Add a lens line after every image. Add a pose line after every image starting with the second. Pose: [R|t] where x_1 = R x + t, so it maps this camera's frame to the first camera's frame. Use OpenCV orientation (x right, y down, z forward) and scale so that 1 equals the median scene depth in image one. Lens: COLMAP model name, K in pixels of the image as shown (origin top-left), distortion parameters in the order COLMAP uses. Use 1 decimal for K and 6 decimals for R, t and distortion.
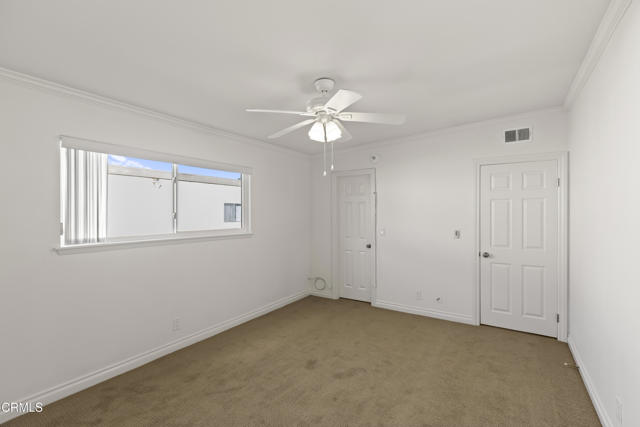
lens RADIAL K [[299.8, 0, 320.0], [0, 299.8, 213.5], [0, 0, 1]] dist [-0.021212, -0.000191]
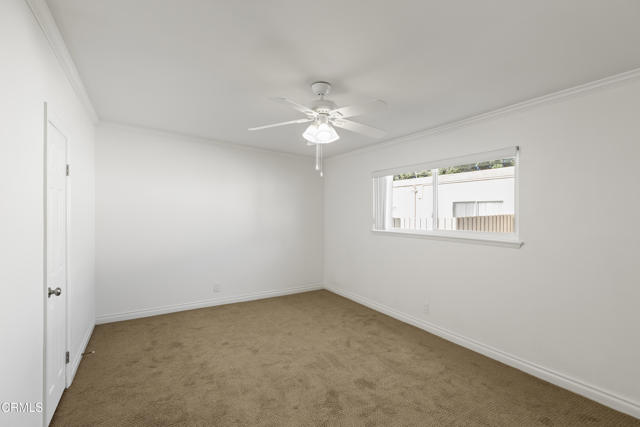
lens RADIAL K [[299.8, 0, 320.0], [0, 299.8, 213.5], [0, 0, 1]] dist [-0.021212, -0.000191]
pose [[-0.461268, 0.006519, -0.887237, 0.866259], [0.001223, 0.999977, 0.006712, -0.007732], [0.887260, 0.002011, -0.461266, 1.363199]]
